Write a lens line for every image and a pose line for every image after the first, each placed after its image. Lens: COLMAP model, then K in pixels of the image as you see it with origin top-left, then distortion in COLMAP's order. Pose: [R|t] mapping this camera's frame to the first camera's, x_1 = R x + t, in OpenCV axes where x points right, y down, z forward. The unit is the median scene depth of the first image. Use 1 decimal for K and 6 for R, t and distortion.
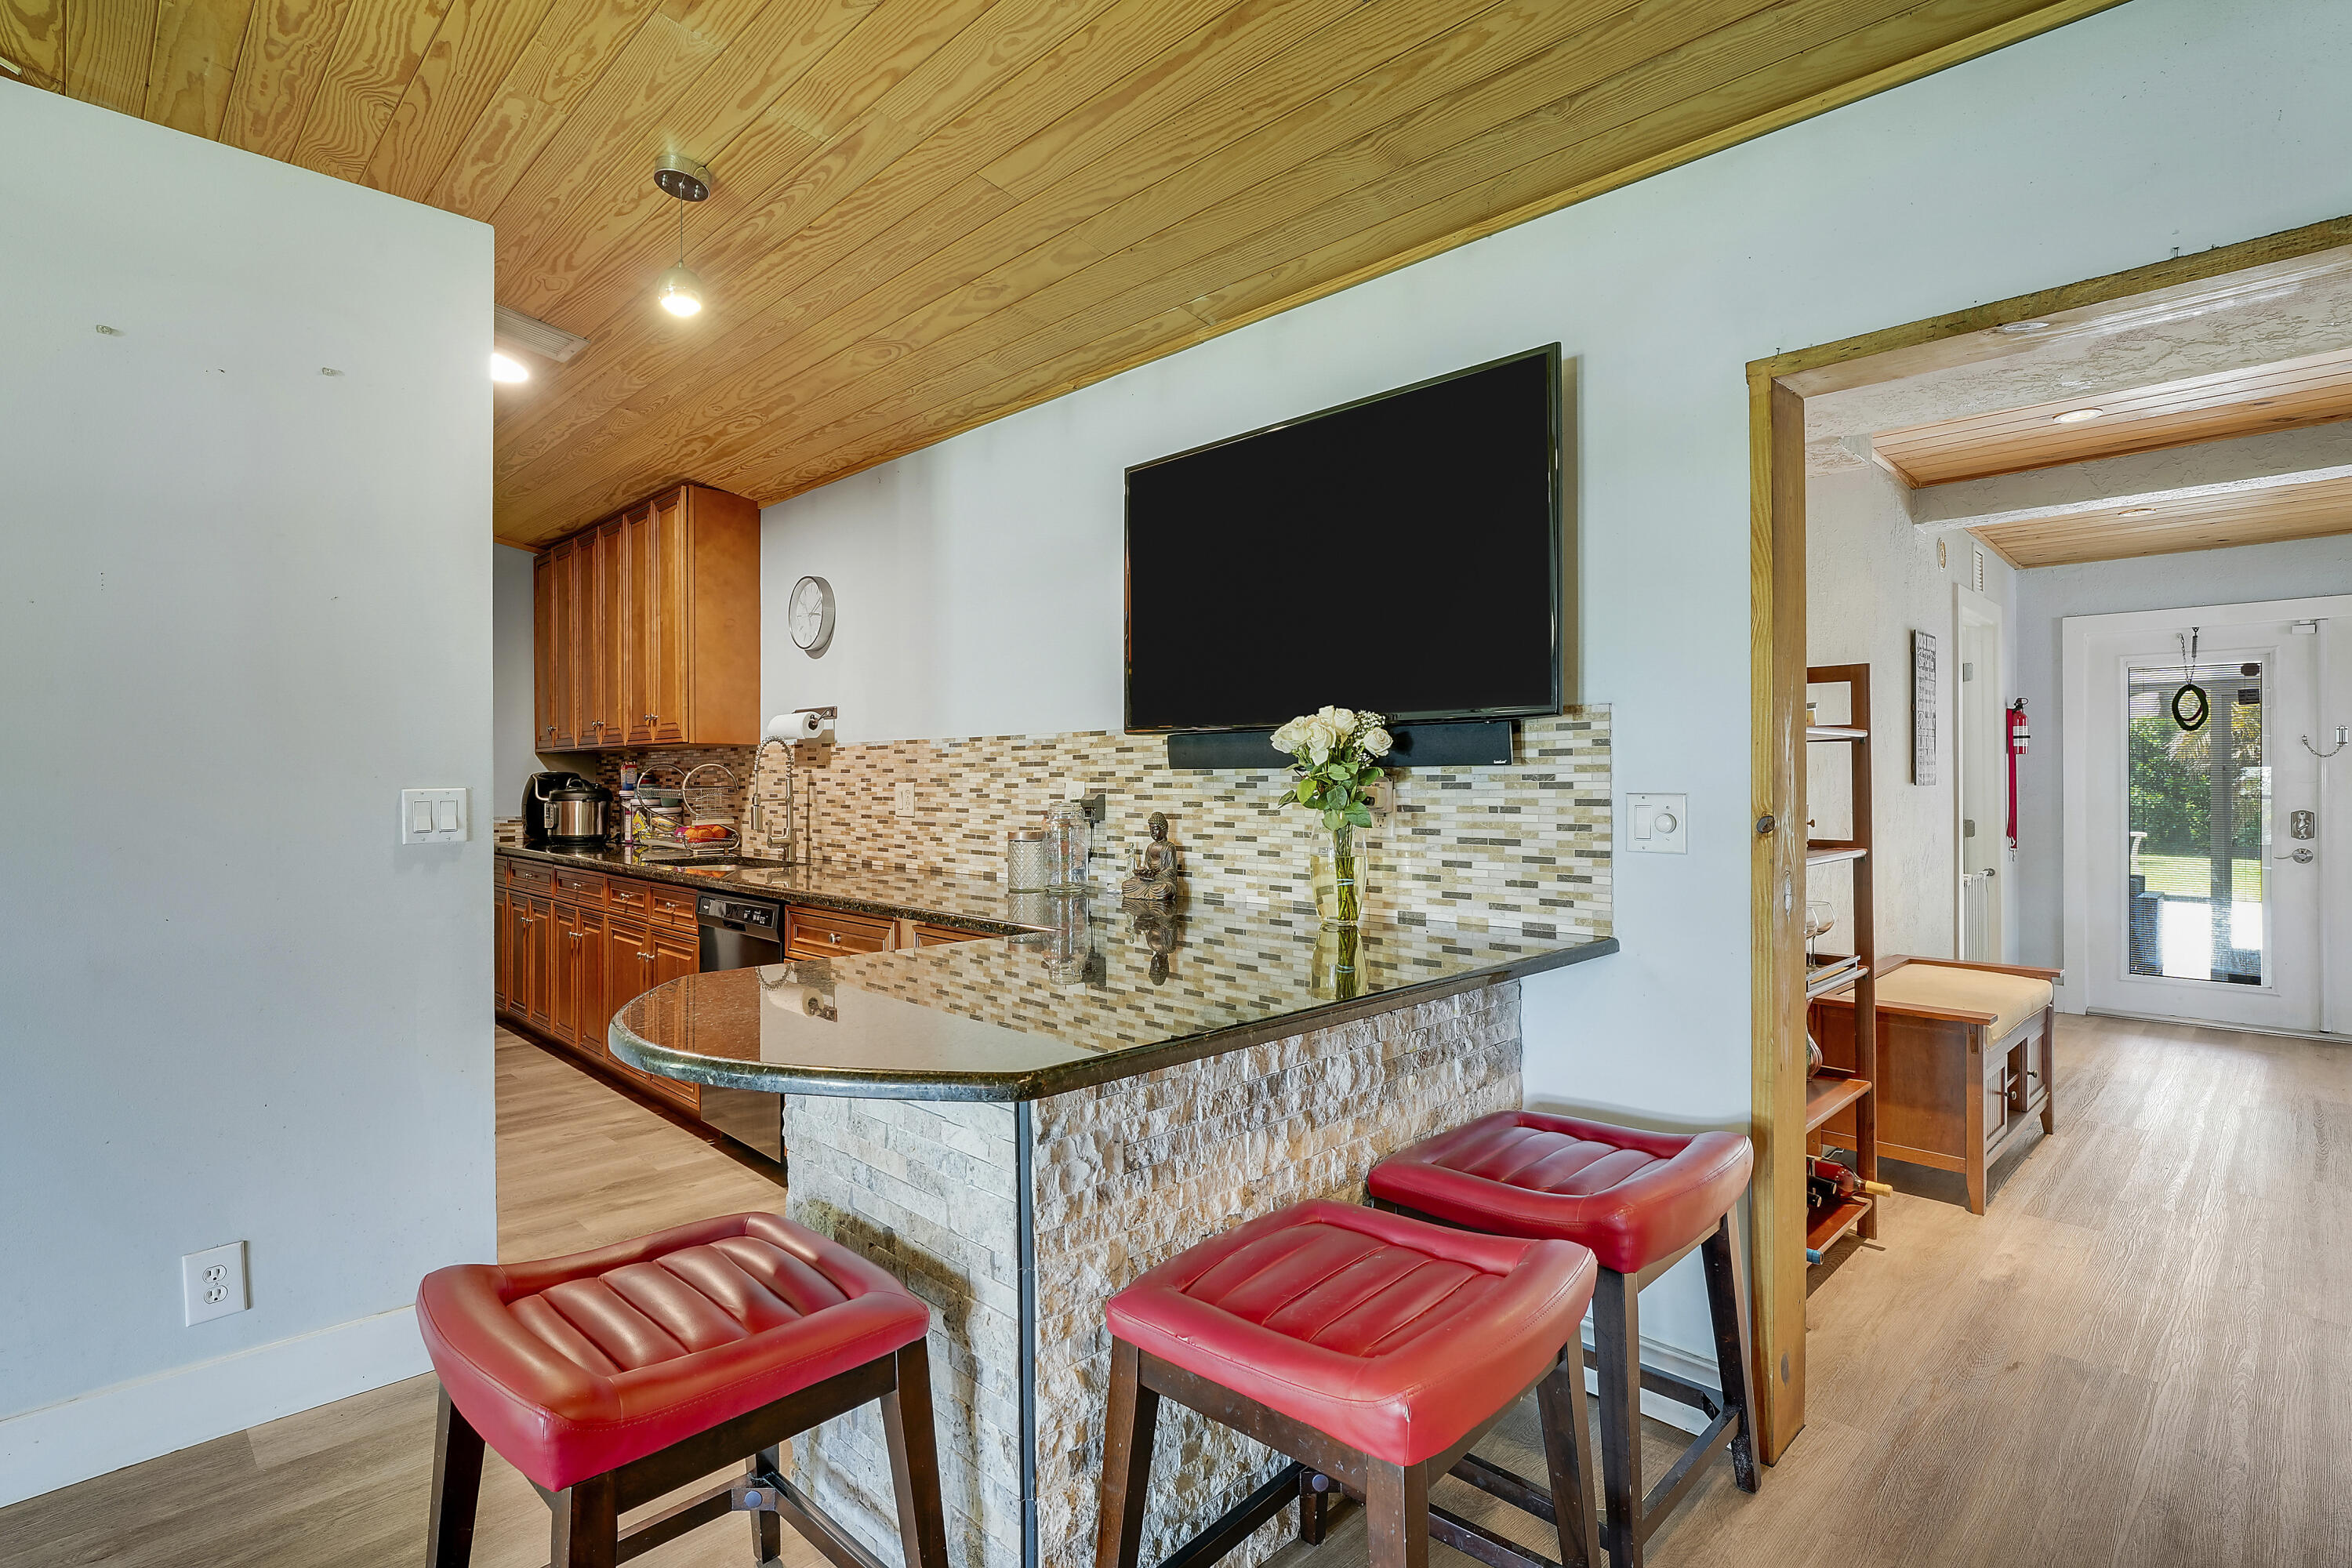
lens RADIAL K [[1160.5, 0, 1152.1], [0, 1160.5, 777.1], [0, 0, 1]] dist [0.000717, -0.000209]
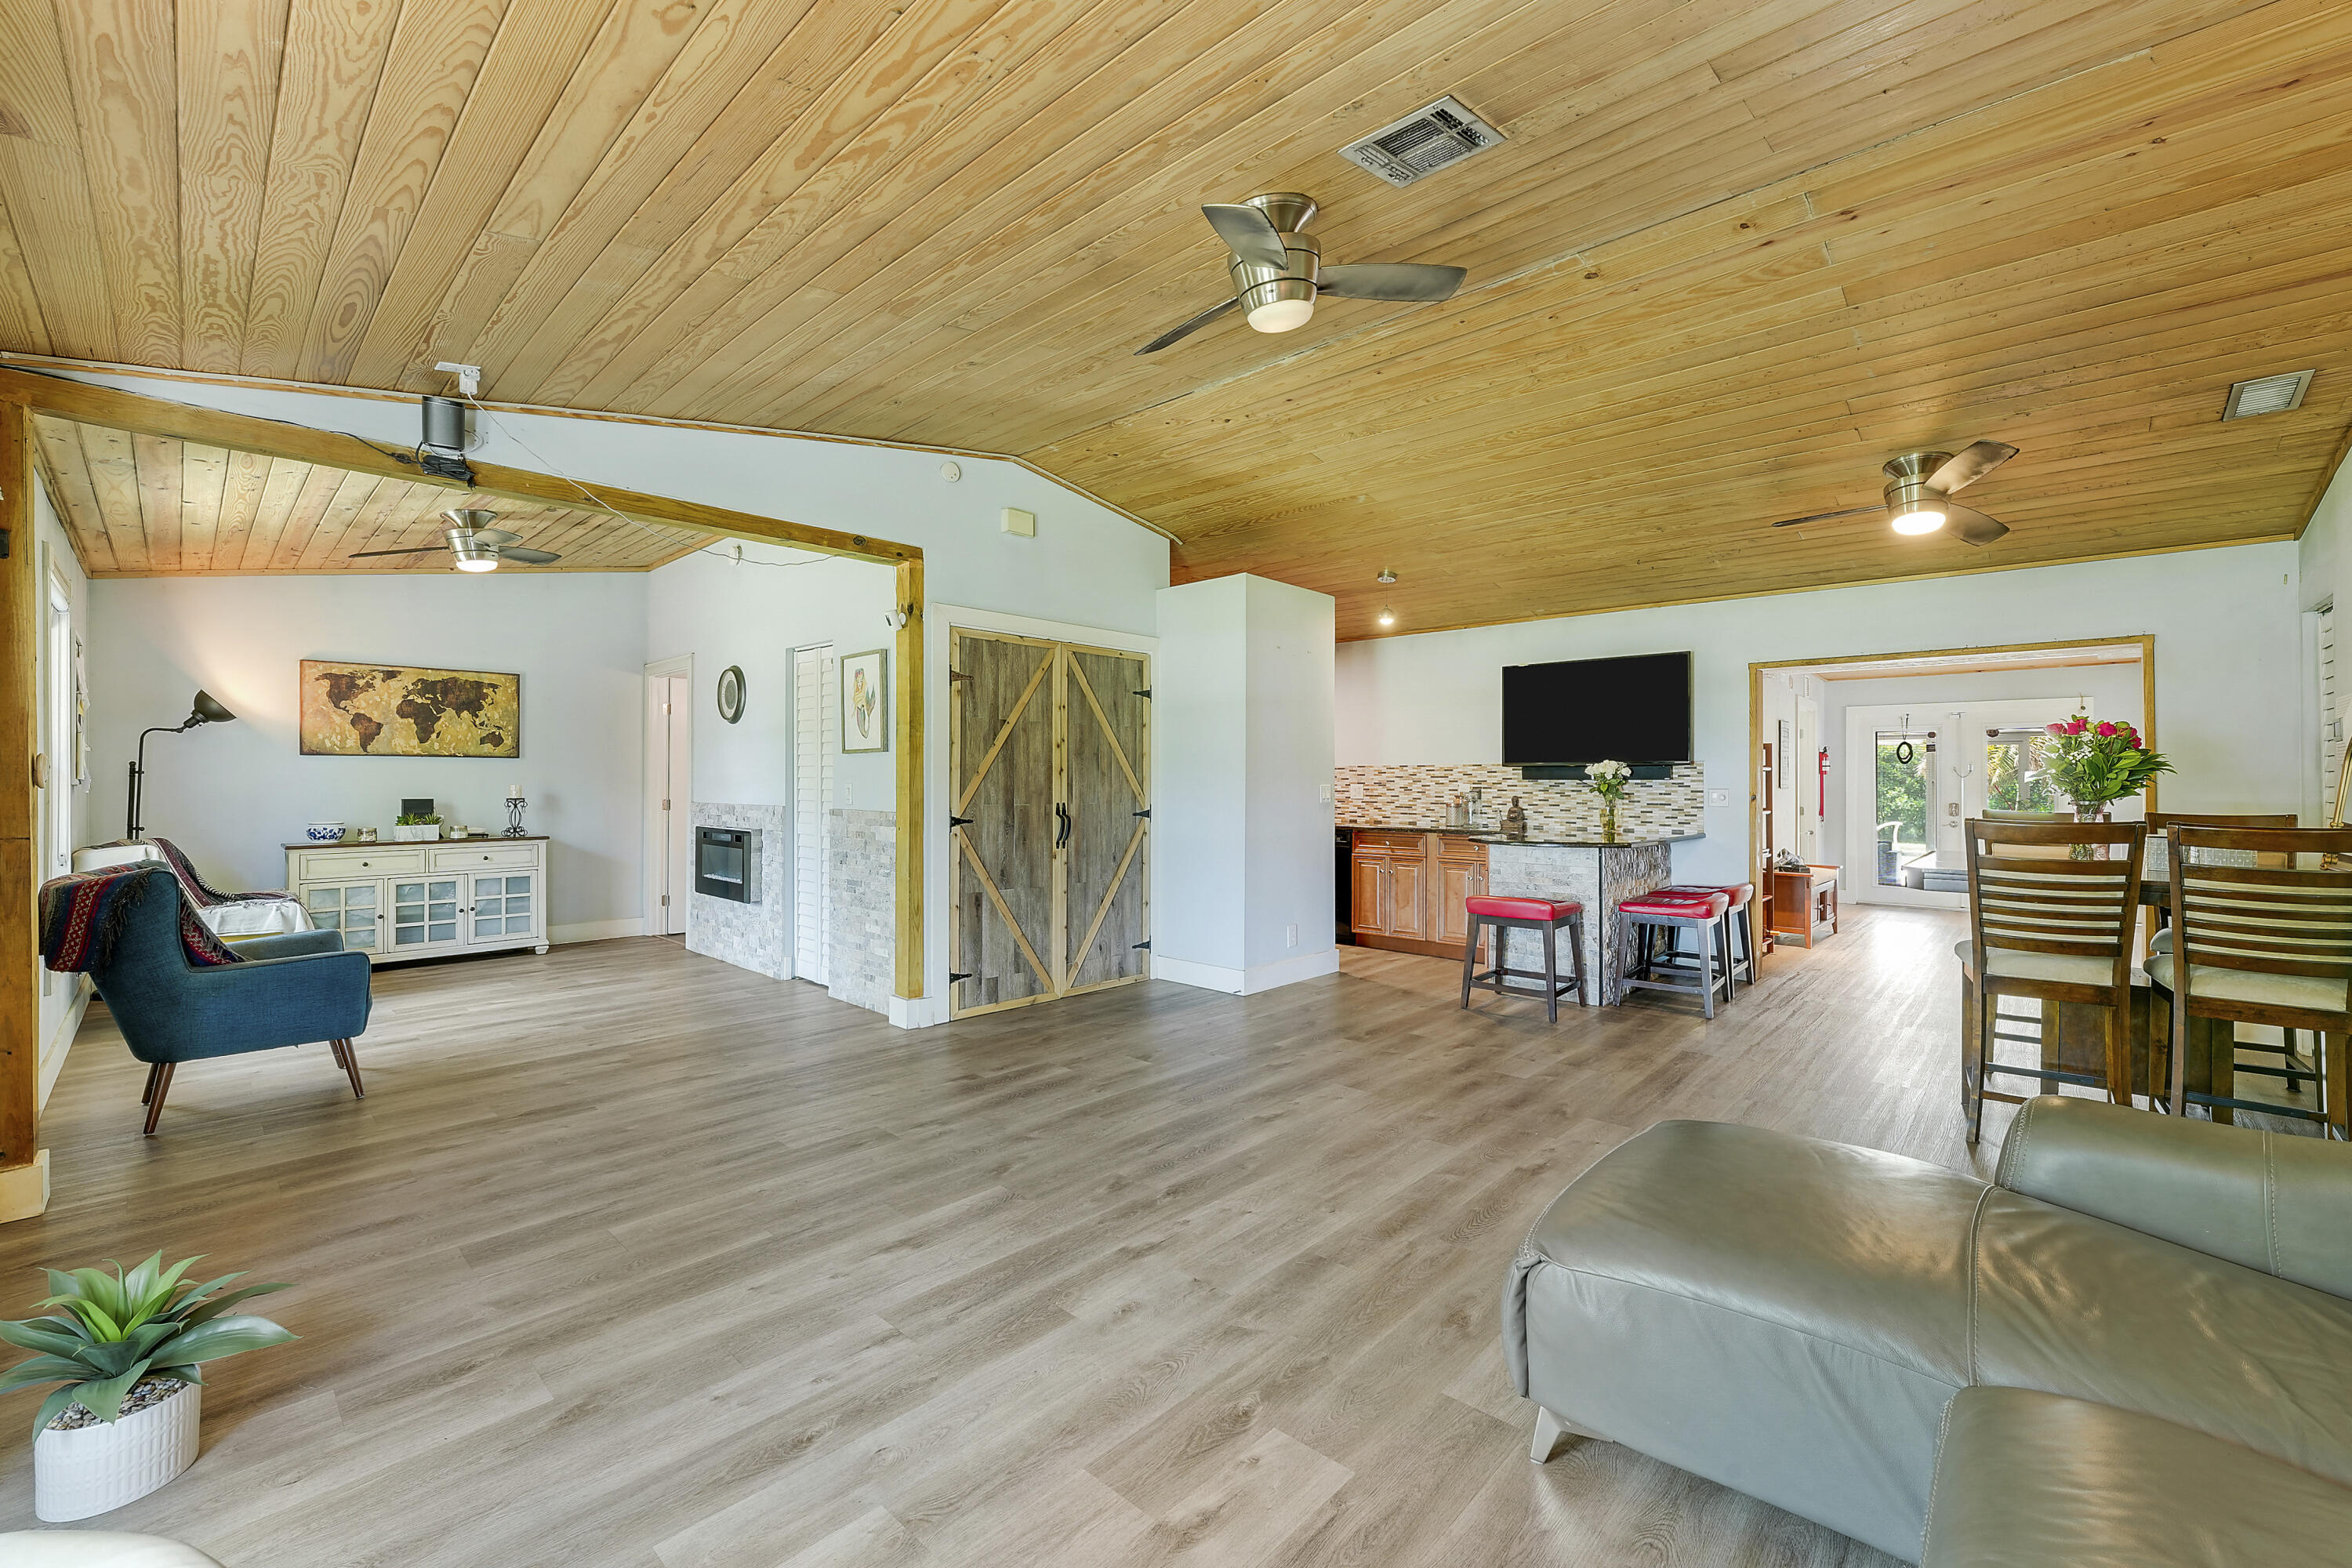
lens RADIAL K [[962.9, 0, 1176.0], [0, 962.9, 784.0], [0, 0, 1]] dist [-0.001330, -0.000227]
pose [[0.998818, 0.007173, 0.048082, -0.882779], [-0.007253, 0.999973, 0.001491, 0.005483], [-0.048070, -0.001838, 0.998842, -1.182167]]
